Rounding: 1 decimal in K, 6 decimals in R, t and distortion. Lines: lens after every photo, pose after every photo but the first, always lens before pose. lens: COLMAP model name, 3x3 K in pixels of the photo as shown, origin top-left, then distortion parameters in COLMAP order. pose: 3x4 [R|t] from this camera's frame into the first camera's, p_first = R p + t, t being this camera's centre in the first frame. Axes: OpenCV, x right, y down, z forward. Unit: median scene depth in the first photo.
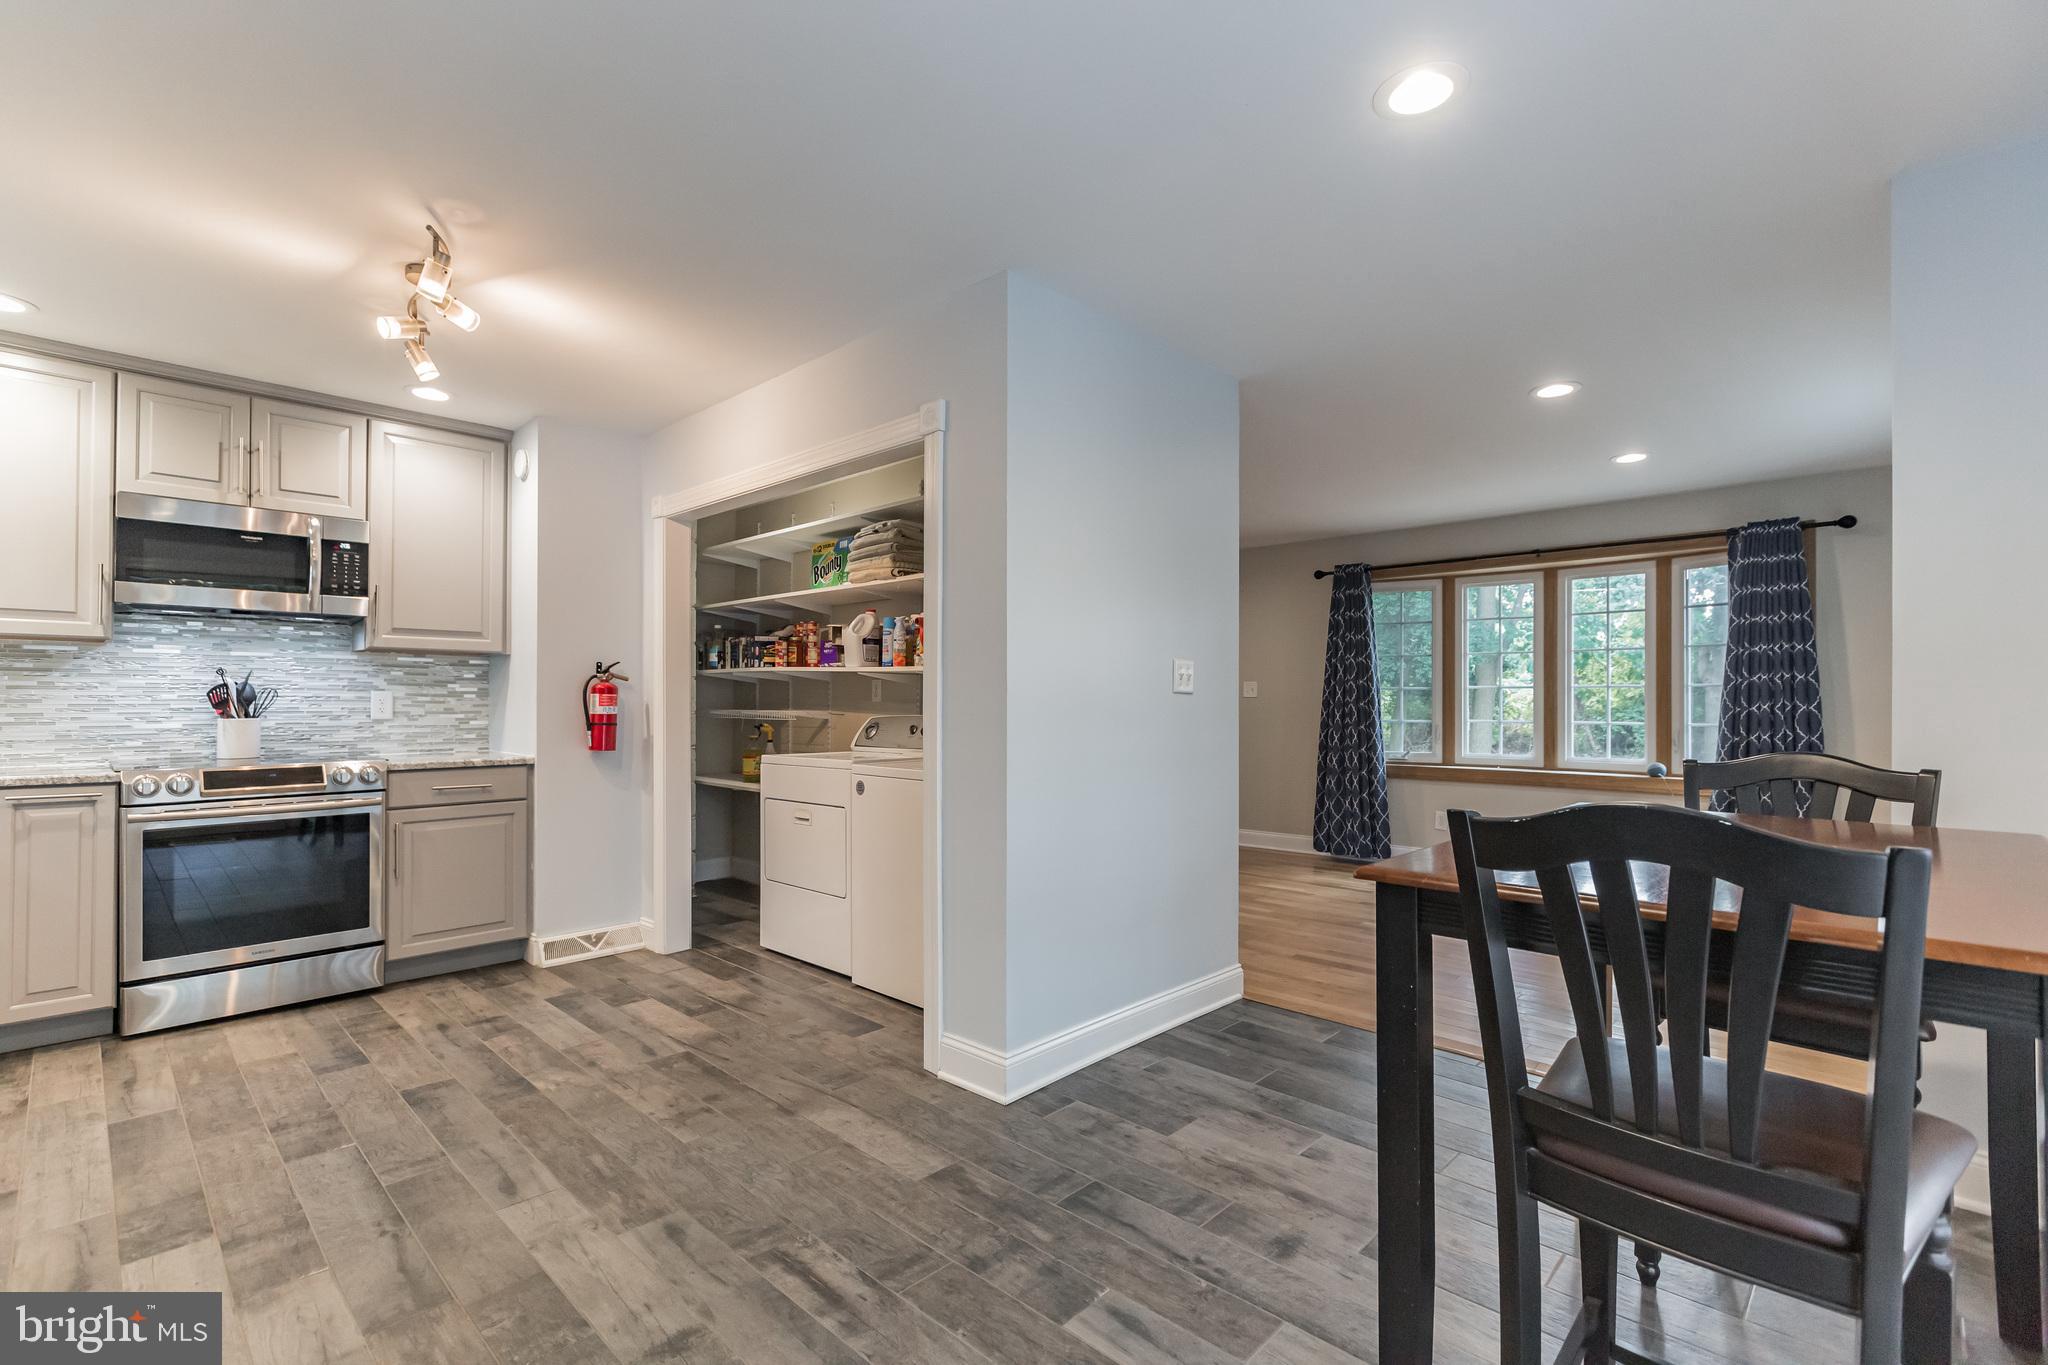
lens RADIAL K [[936.4, 0, 1014.6], [0, 936.4, 691.5], [0, 0, 1]] dist [0.001487, 0.000467]
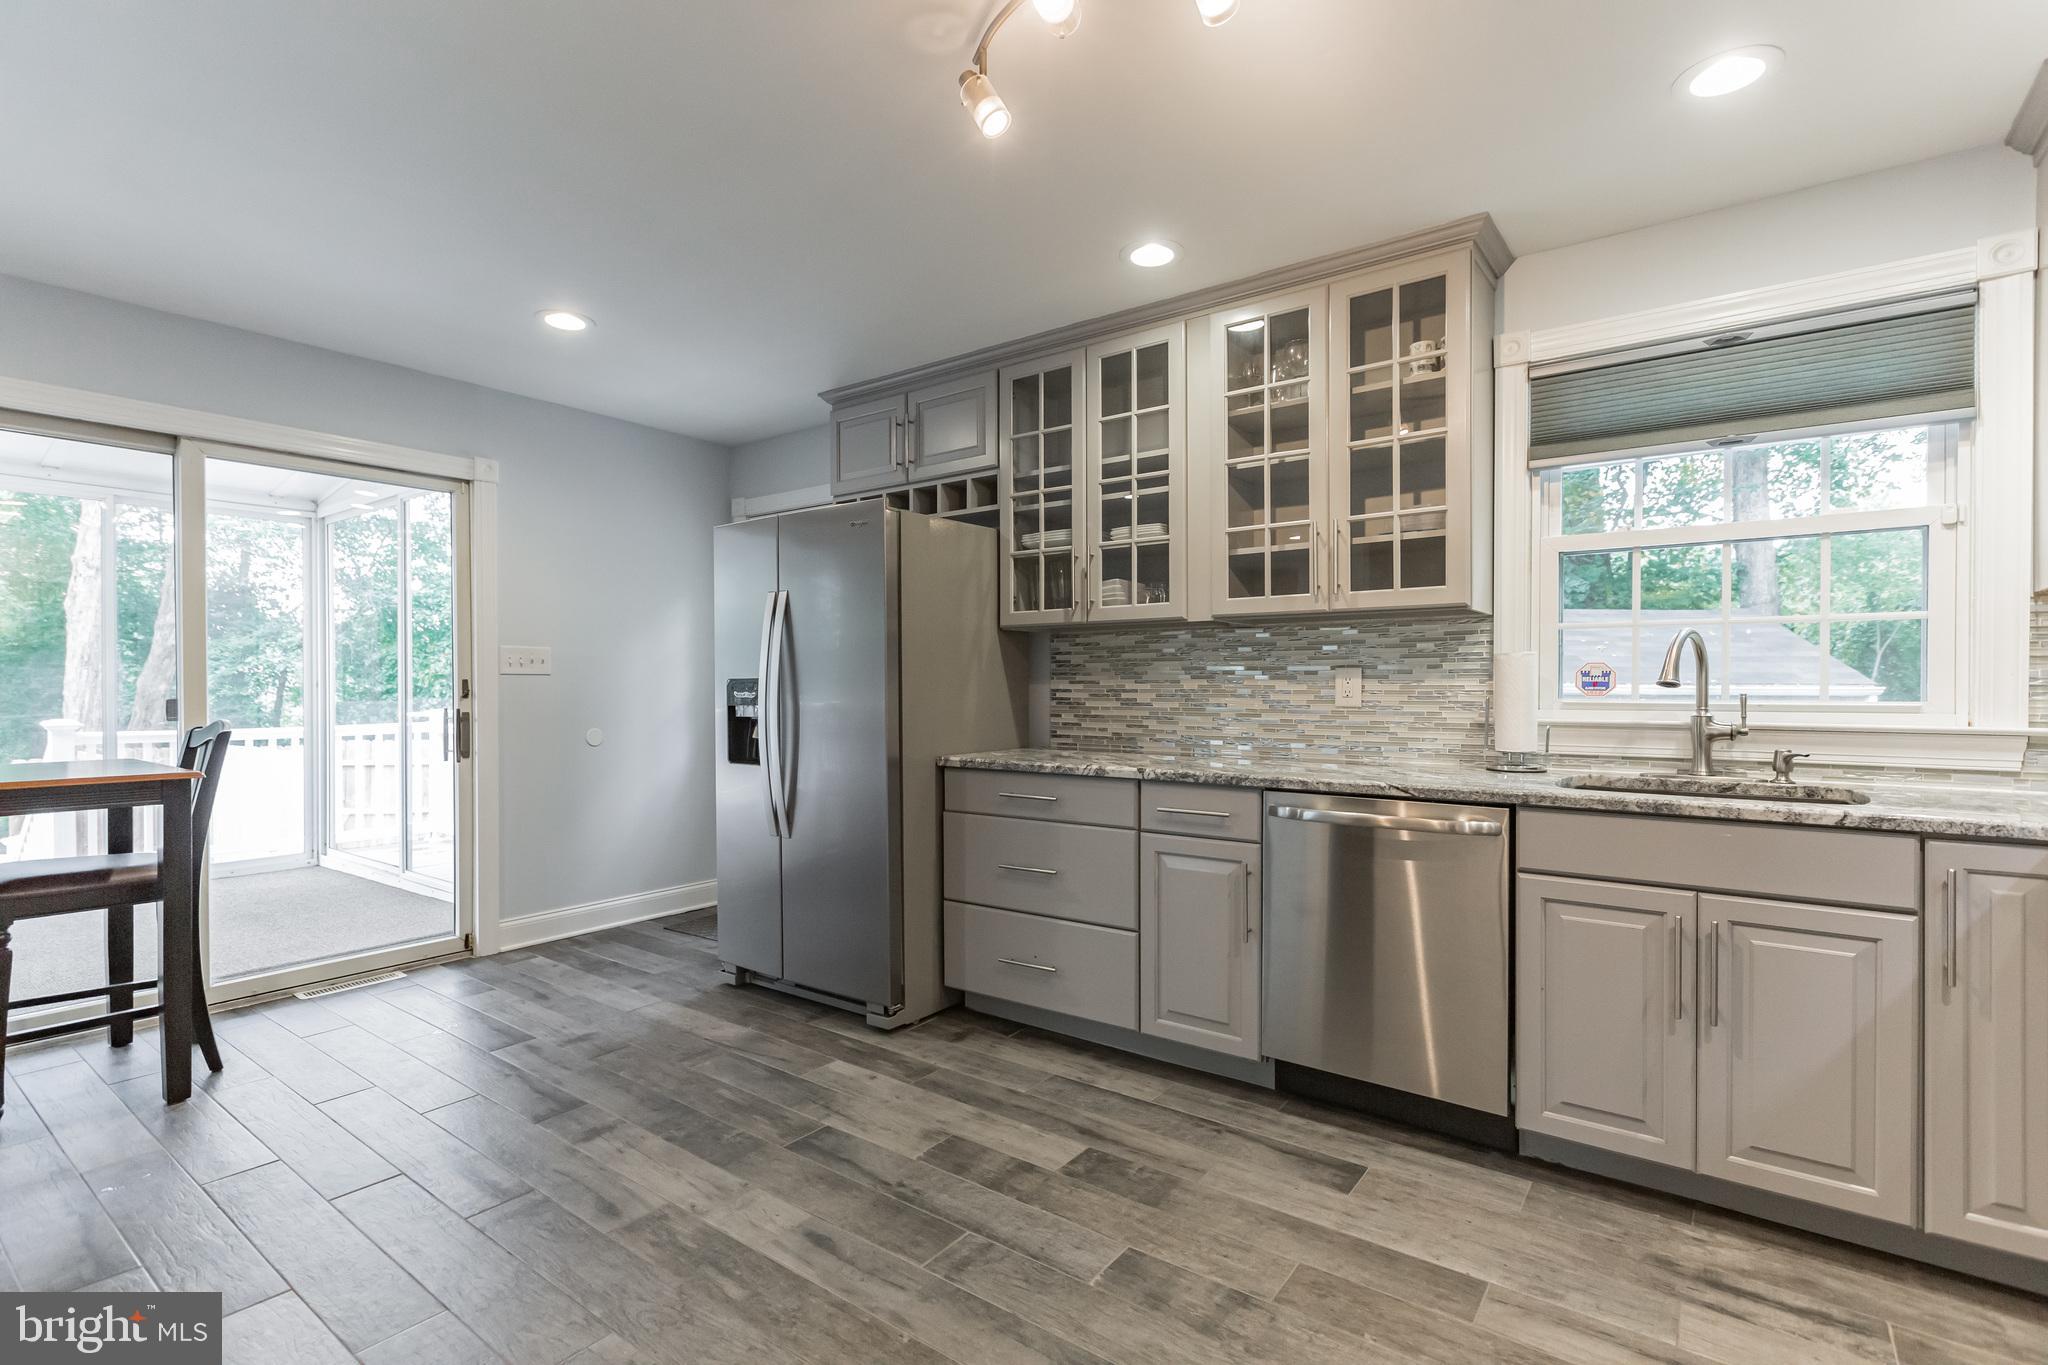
lens RADIAL K [[936.4, 0, 1070.3], [0, 936.4, 693.4], [0, 0, 1]] dist [0.001487, 0.000467]
pose [[-0.982546, -0.000063, -0.186022, -0.359331], [-0.000348, 0.999999, 0.001501, 0.009038], [0.186022, 0.001539, -0.982544, 1.127635]]
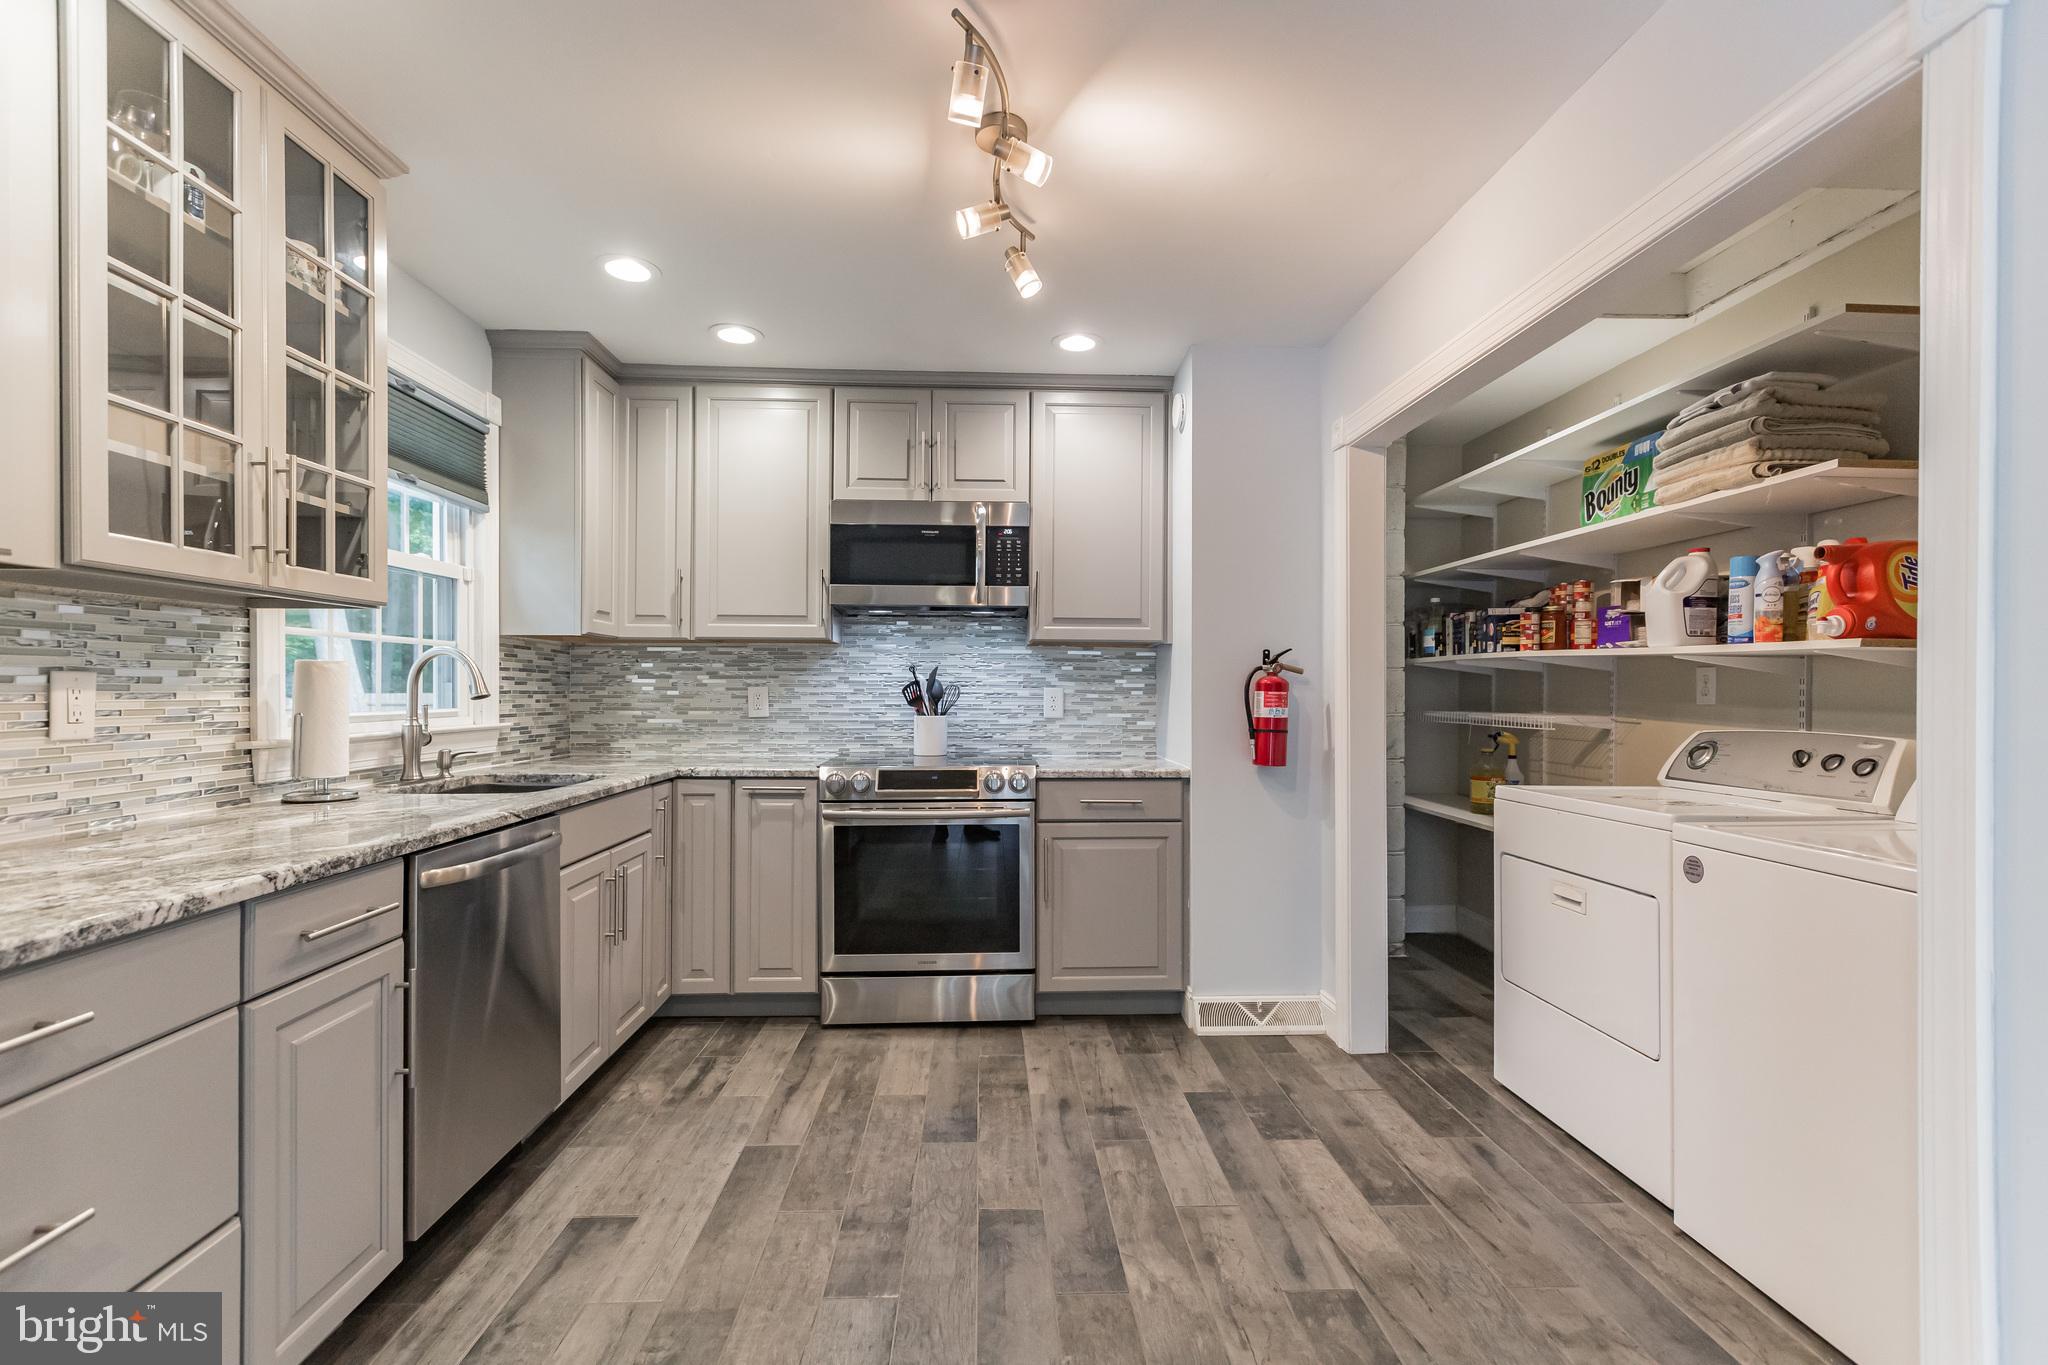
lens RADIAL K [[936.4, 0, 1010.8], [0, 936.4, 691.3], [0, 0, 1]] dist [0.001487, 0.000467]
pose [[0.730771, 0.001937, -0.682619, -0.083120], [0.003599, 0.999971, 0.006690, -0.003794], [0.682613, -0.007345, 0.730743, 0.338500]]
